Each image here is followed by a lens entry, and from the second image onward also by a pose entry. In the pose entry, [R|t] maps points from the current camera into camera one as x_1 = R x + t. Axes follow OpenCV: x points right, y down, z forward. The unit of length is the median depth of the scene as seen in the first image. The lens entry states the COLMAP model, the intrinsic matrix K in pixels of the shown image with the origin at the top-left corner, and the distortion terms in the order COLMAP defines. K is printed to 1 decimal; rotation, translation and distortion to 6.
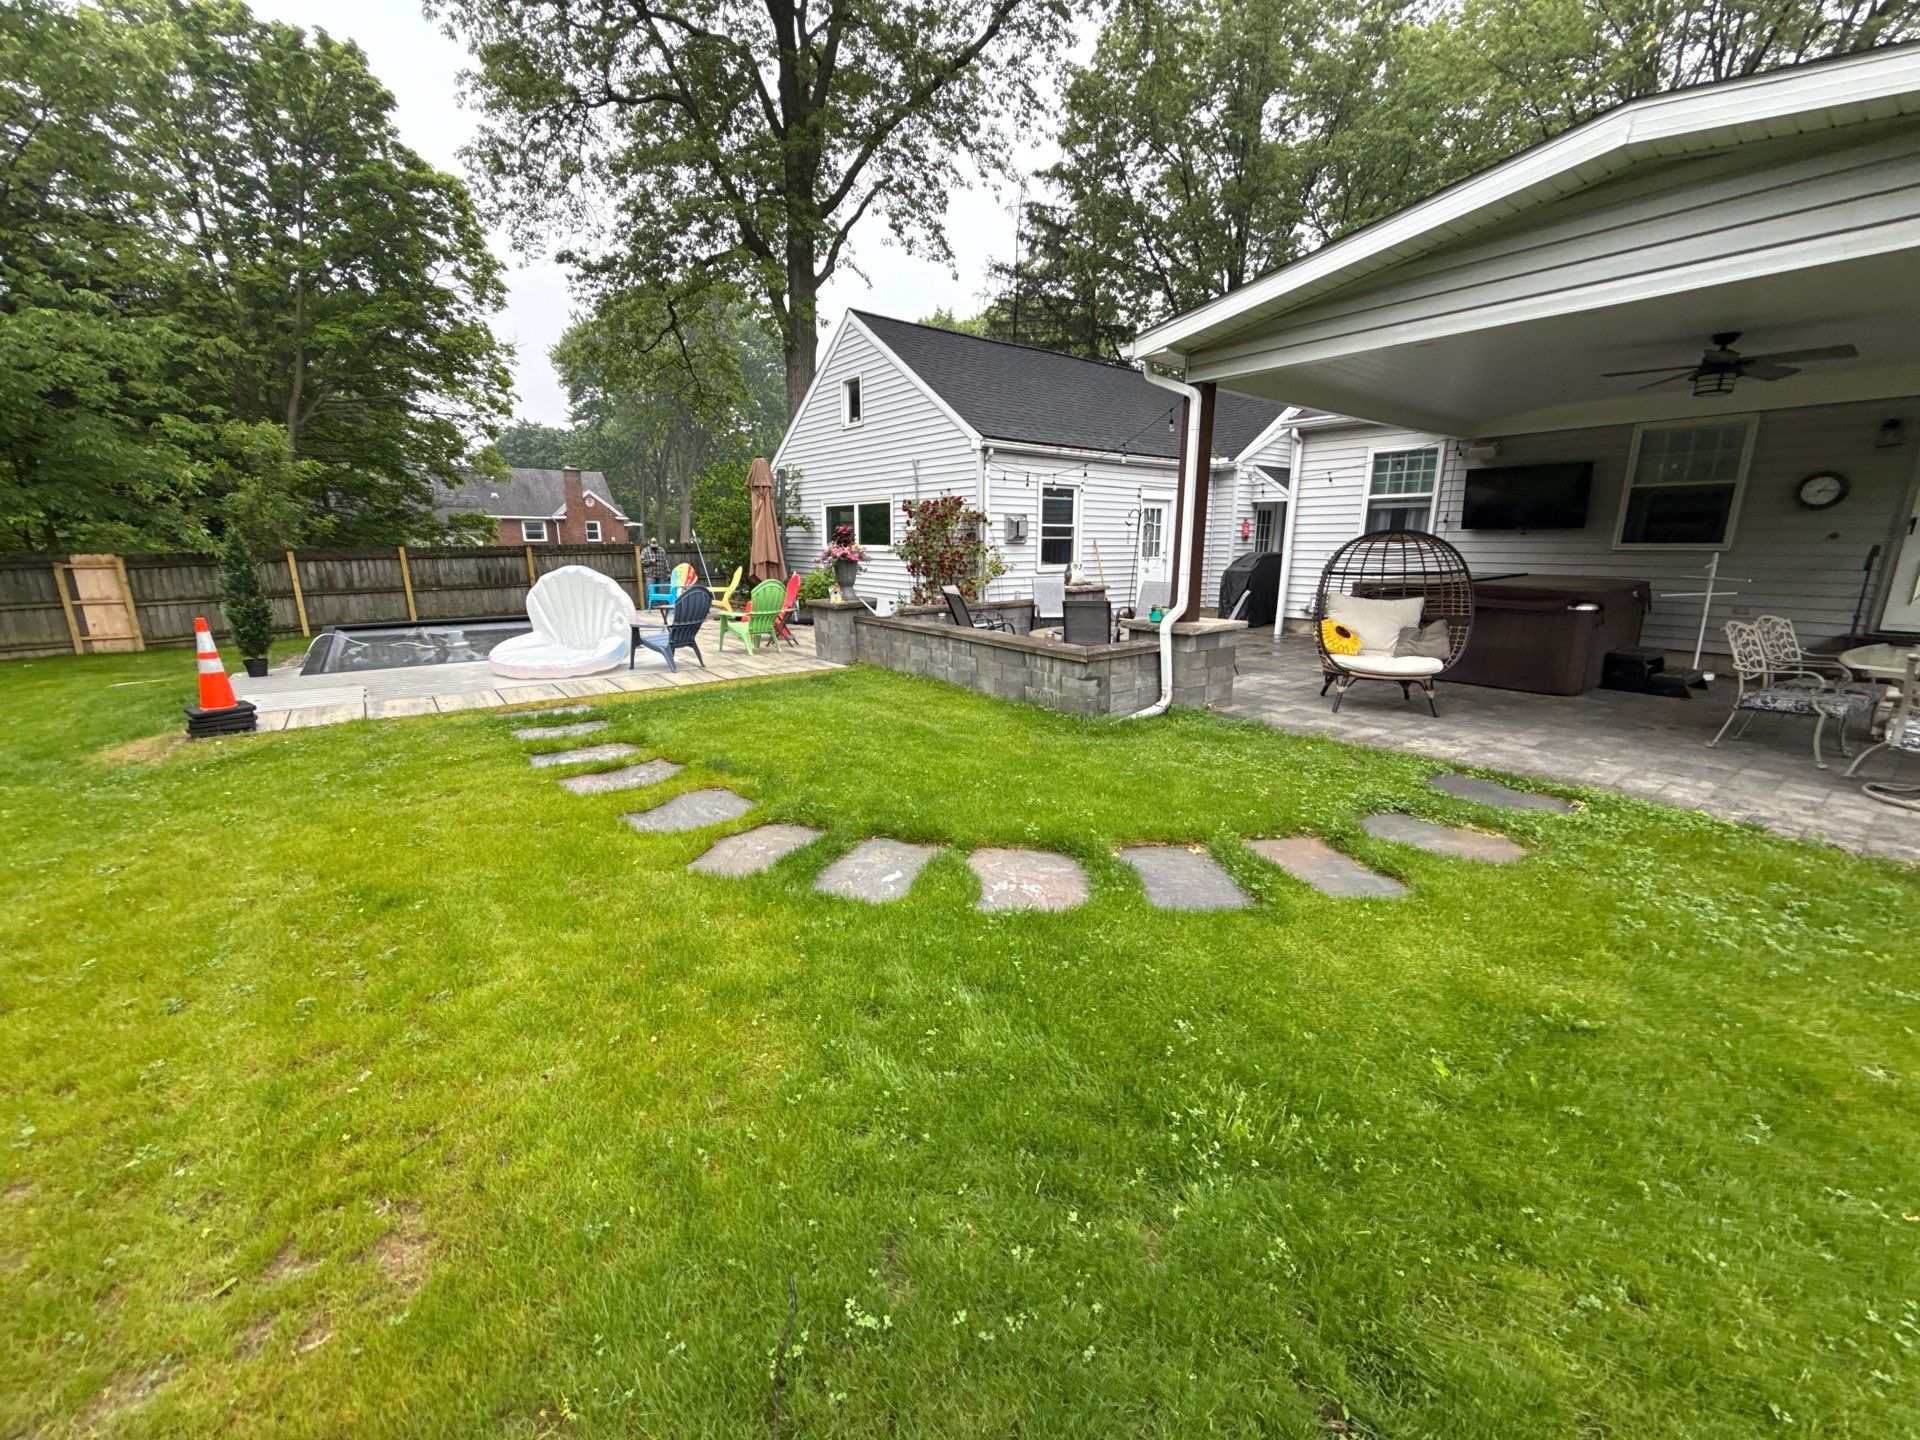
lens RADIAL K [[757.9, 0, 962.9], [0, 757.9, 715.4], [0, 0, 1]] dist [0.000812, -0.000727]
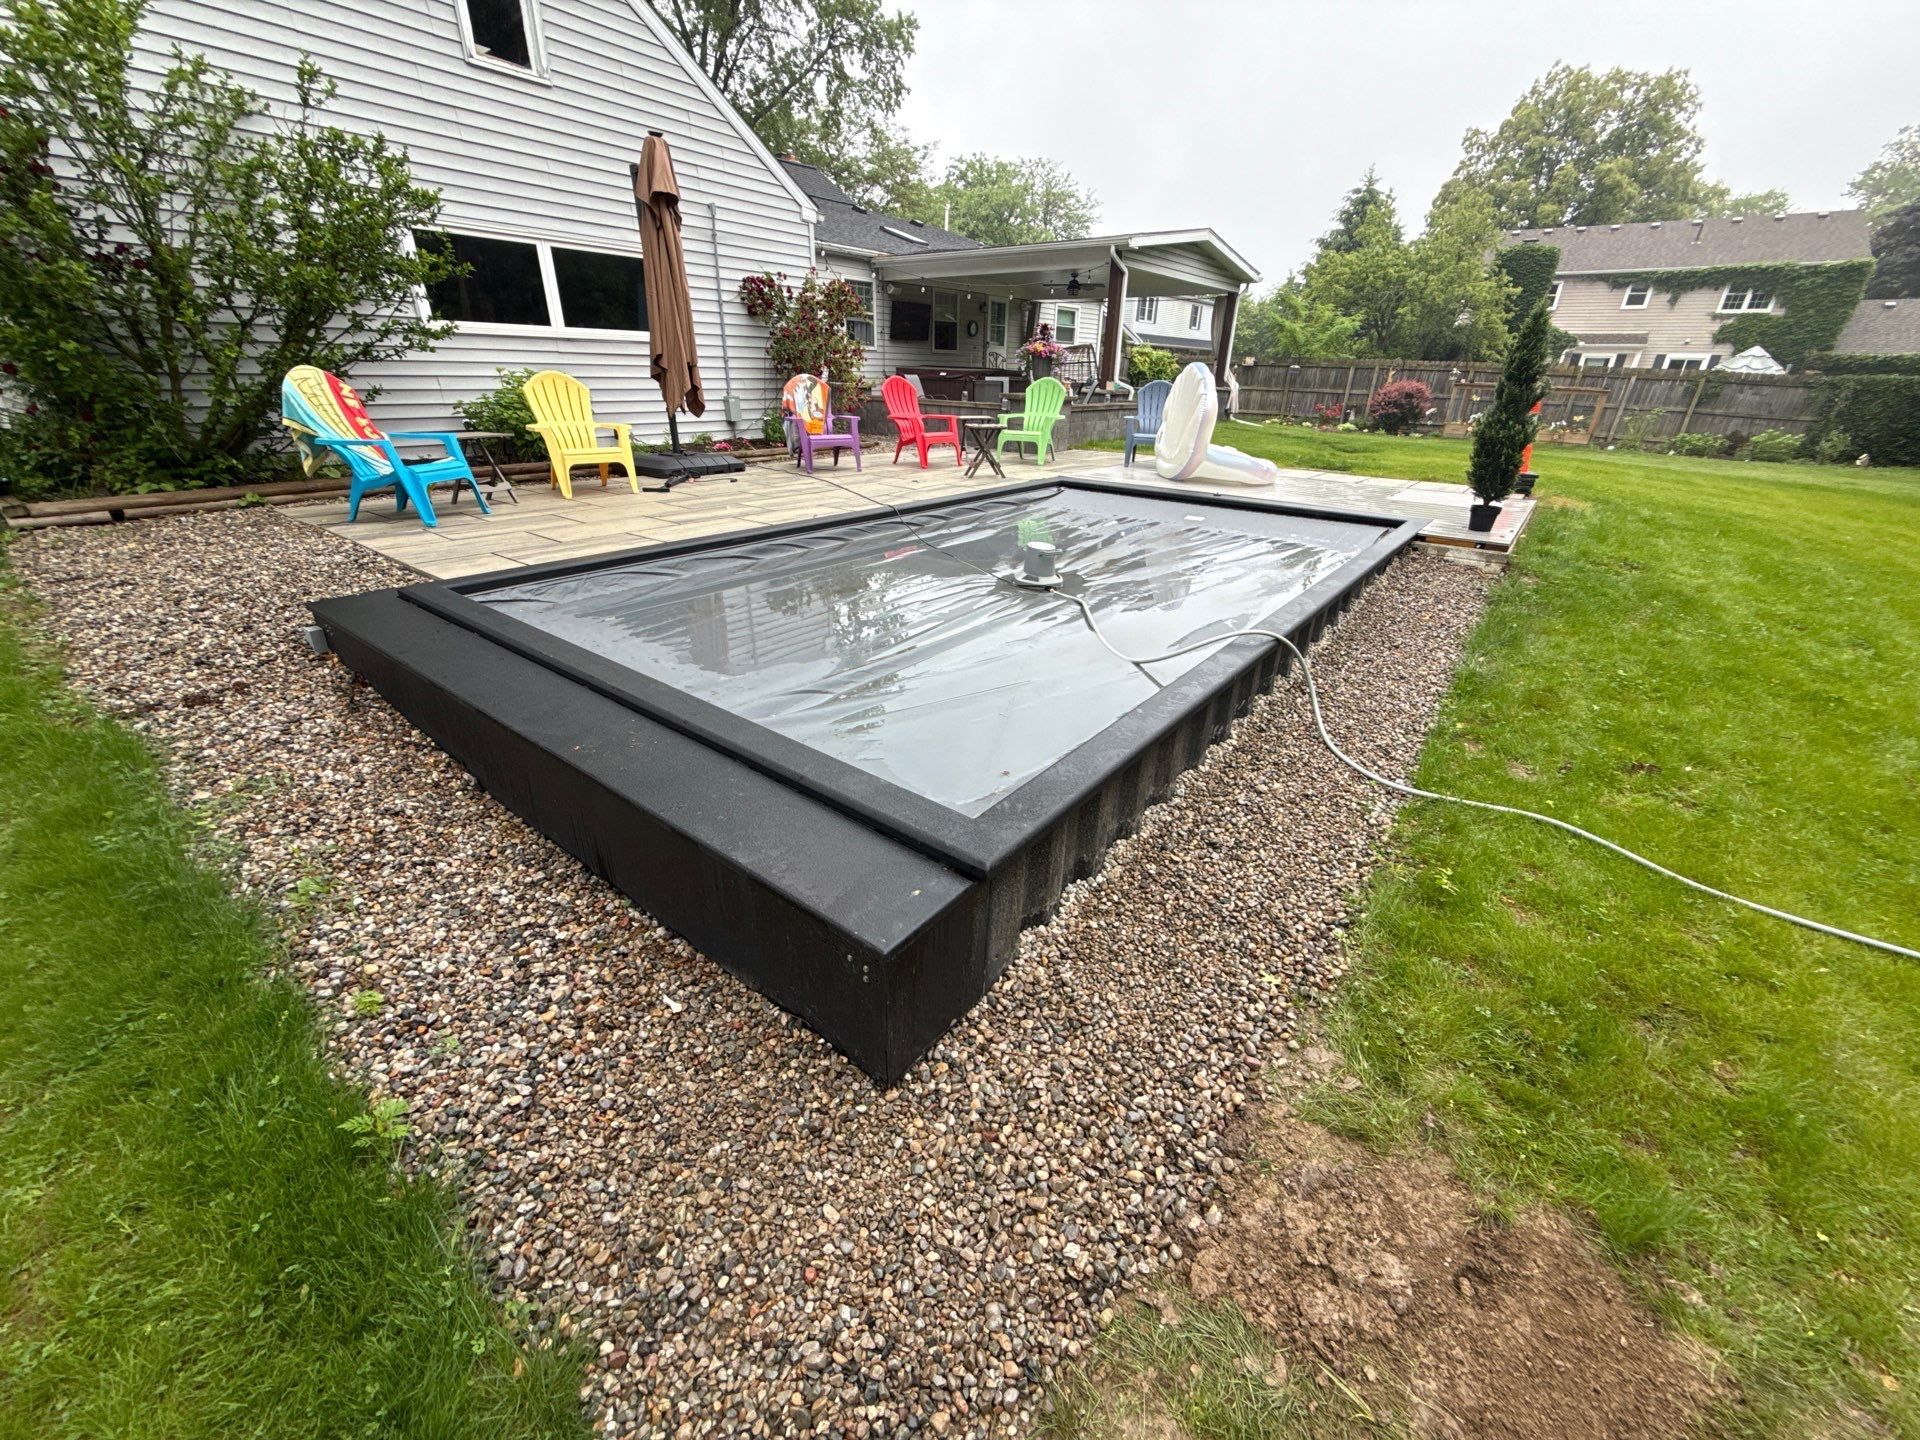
lens RADIAL K [[757.9, 0, 962.9], [0, 757.9, 715.4], [0, 0, 1]] dist [0.000812, -0.000727]
pose [[-0.254031, -0.411665, 0.875214, -0.925764], [0.194548, 0.864655, 0.463166, -0.200930], [-0.947428, 0.287929, -0.139561, 0.990440]]
